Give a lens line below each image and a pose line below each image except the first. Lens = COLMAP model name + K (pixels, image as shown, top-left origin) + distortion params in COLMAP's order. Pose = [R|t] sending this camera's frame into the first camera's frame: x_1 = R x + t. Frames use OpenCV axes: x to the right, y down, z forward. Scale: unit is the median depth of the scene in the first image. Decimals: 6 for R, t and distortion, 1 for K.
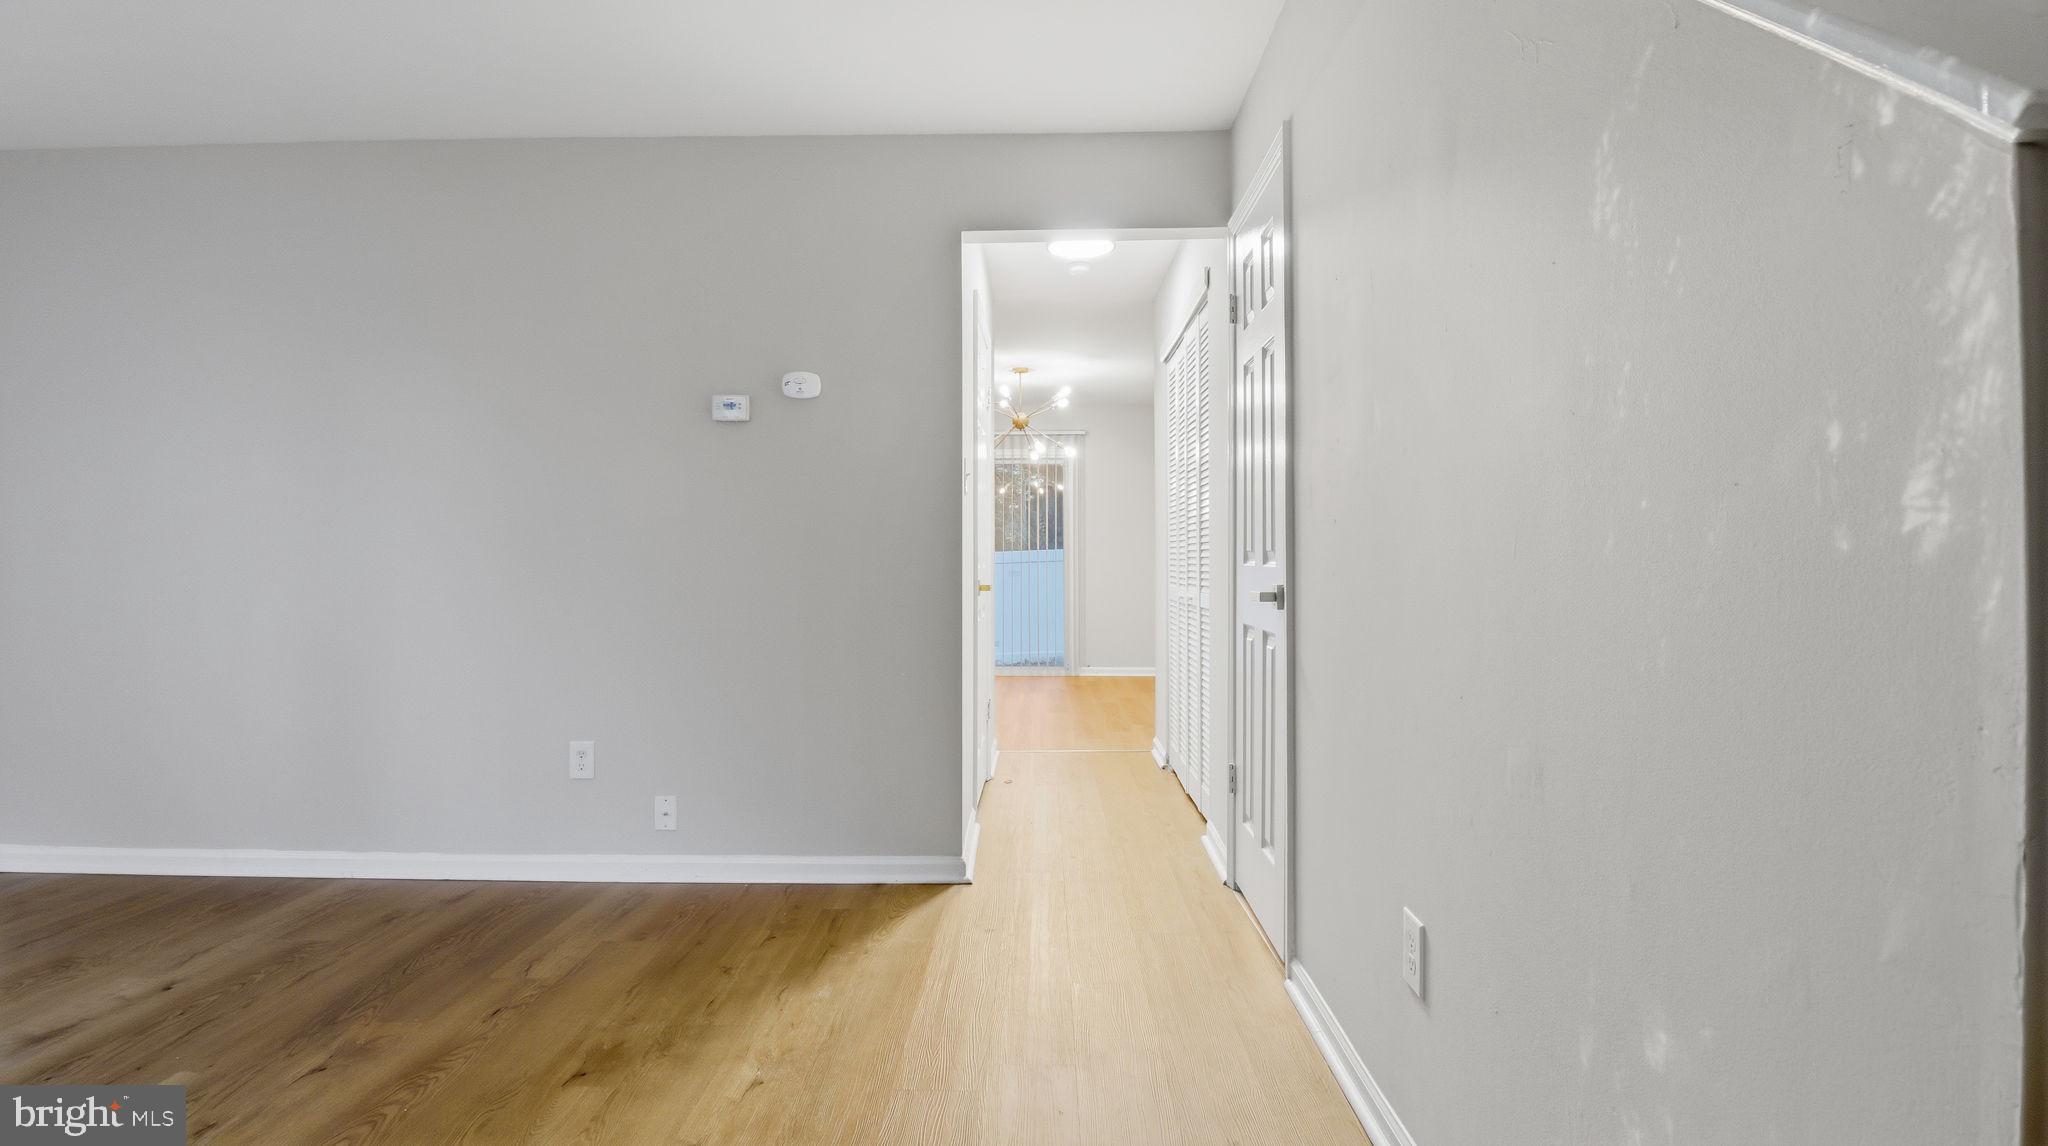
lens RADIAL K [[950.1, 0, 1043.0], [0, 950.1, 554.7], [0, 0, 1]] dist [-0.017046, -0.000351]
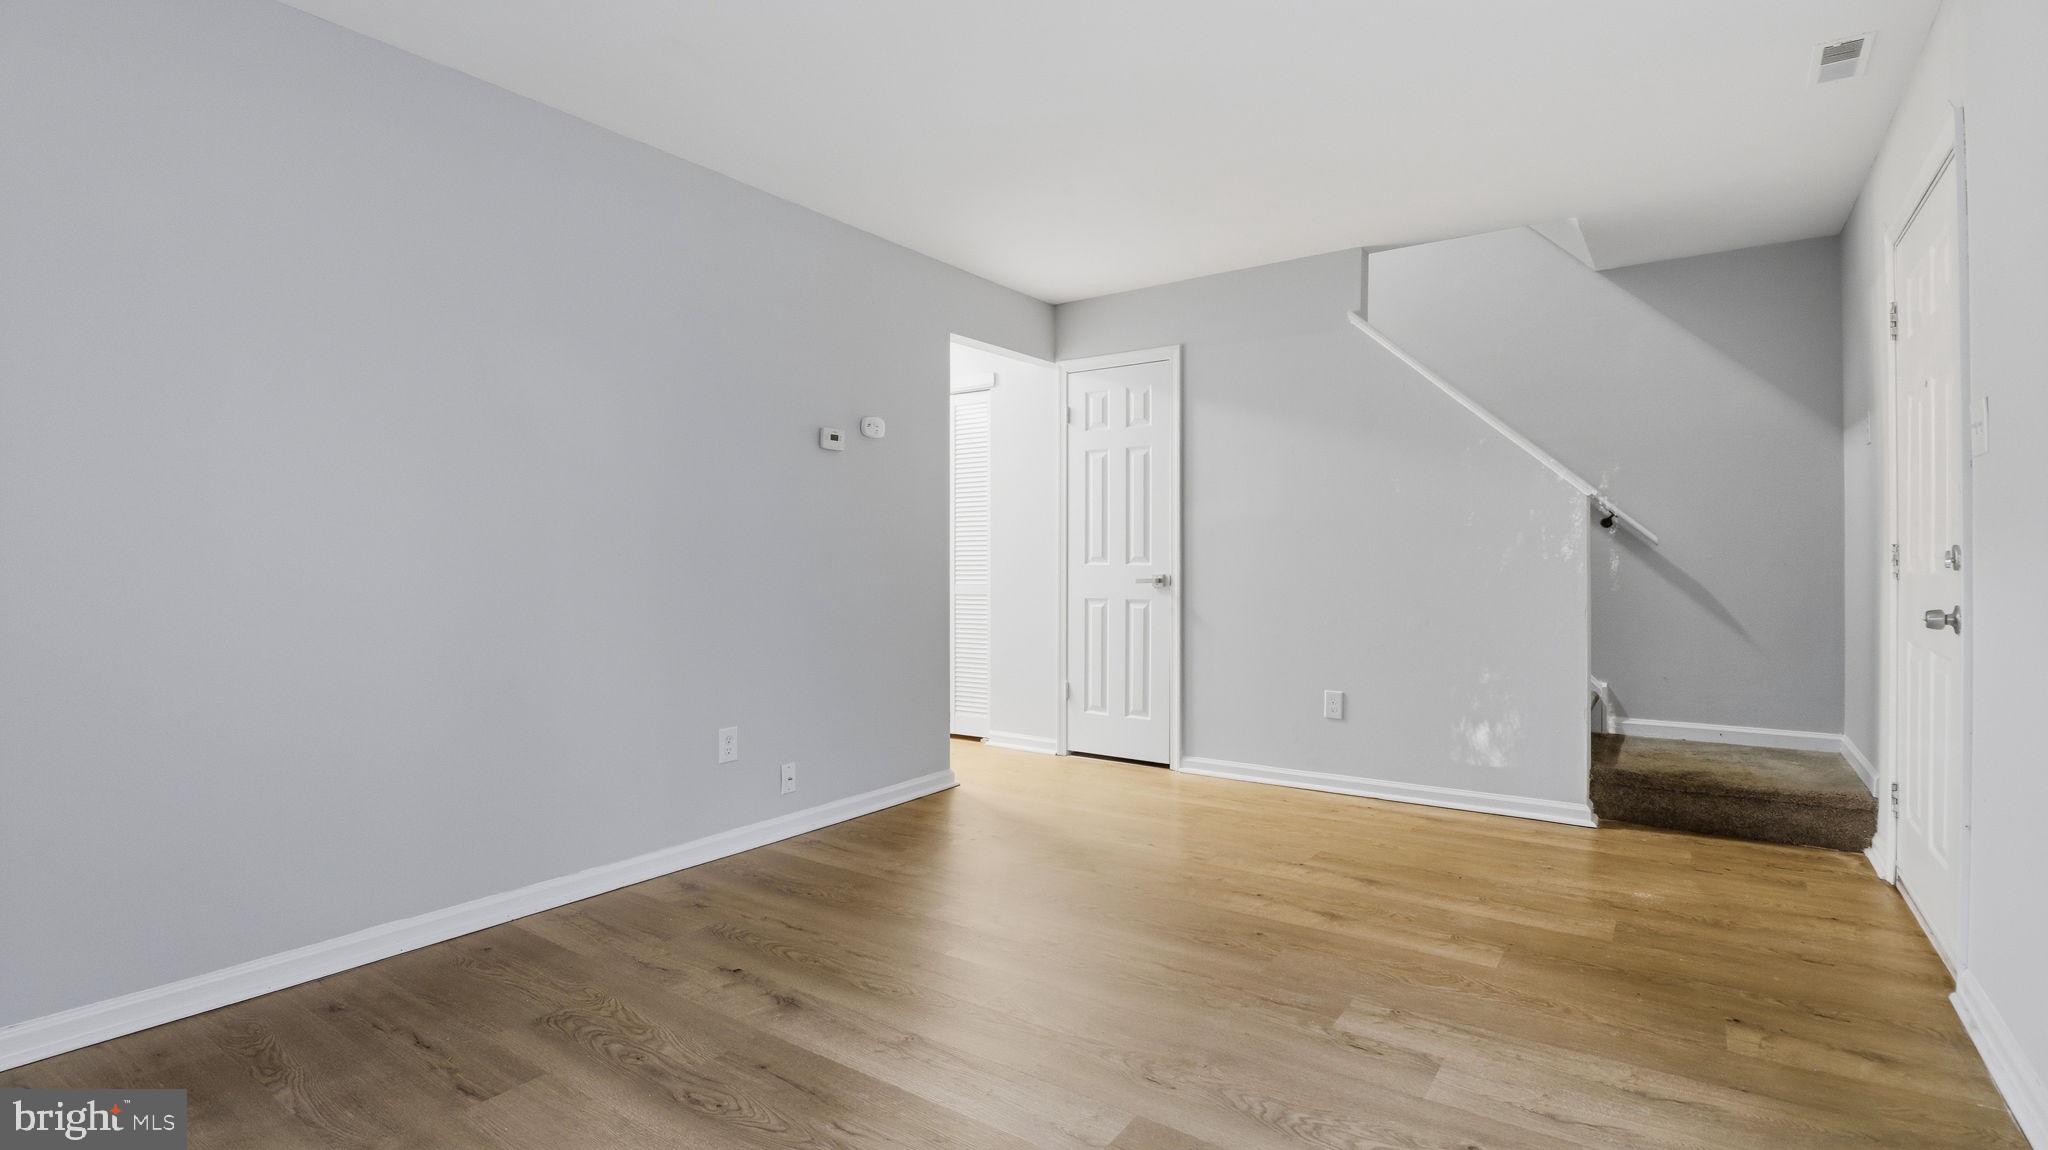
lens RADIAL K [[950.7, 0, 1021.4], [0, 950.7, 553.1], [0, 0, 1]] dist [-0.002837, -0.000531]
pose [[0.569902, 0.006933, 0.821683, -1.264228], [-0.002741, 0.999975, -0.006537, 0.001212], [-0.821708, 0.001473, 0.569907, 0.096948]]
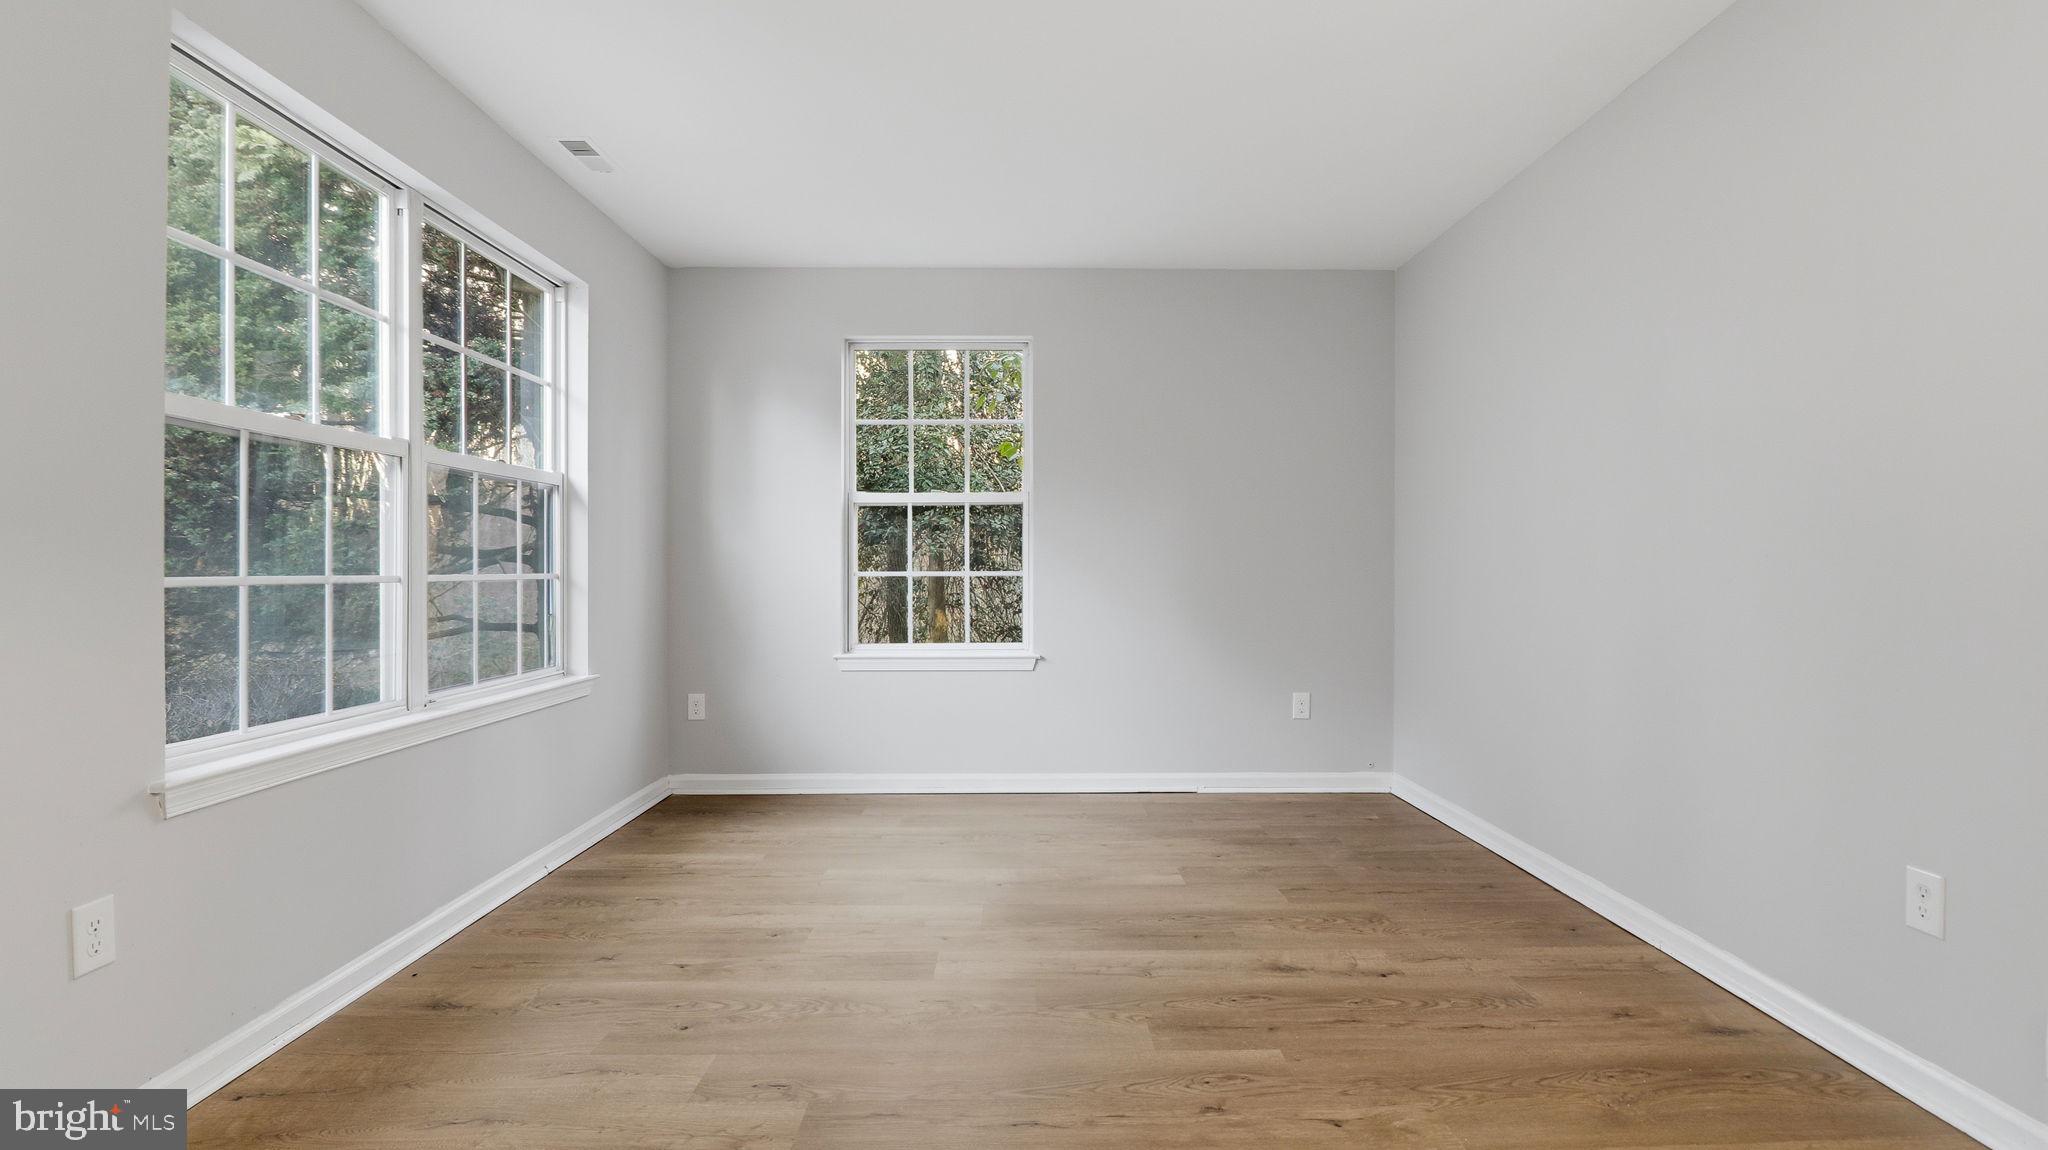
lens RADIAL K [[969.5, 0, 1043.0], [0, 969.5, 560.6], [0, 0, 1]] dist [-0.001720, -0.001564]
pose [[0.037548, -0.010757, -0.999237, 0.107905], [0.005614, 0.999929, -0.010553, 0.006329], [0.999279, -0.005214, 0.037605, 0.445422]]
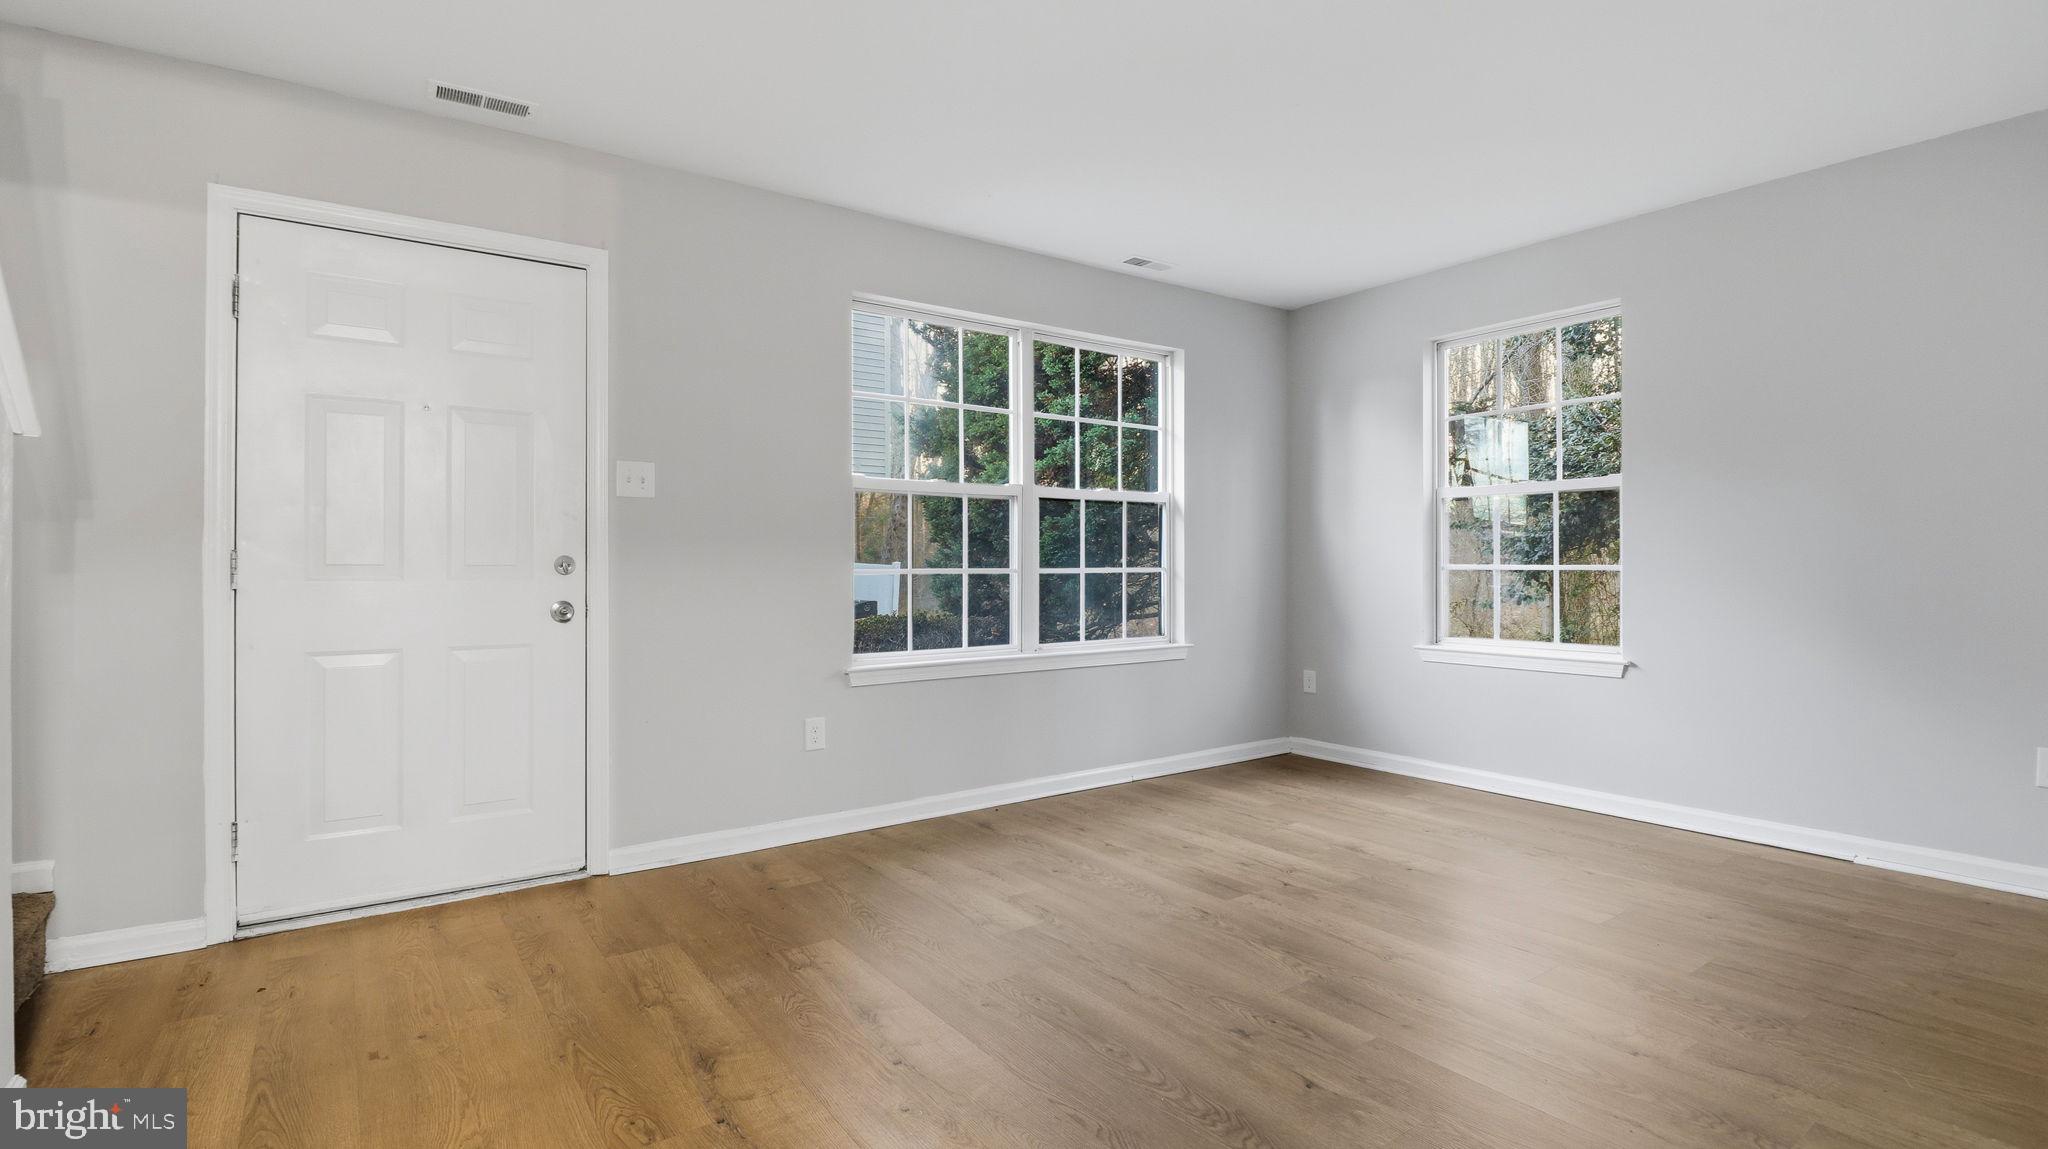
lens RADIAL K [[976.9, 0, 1042.8], [0, 976.9, 553.8], [0, 0, 1]] dist [0.001323, -0.000605]
pose [[-0.795450, -0.004396, -0.606003, 0.046527], [0.005149, 0.999889, -0.014011, 0.005371], [0.605998, -0.014265, -0.795339, 1.081630]]
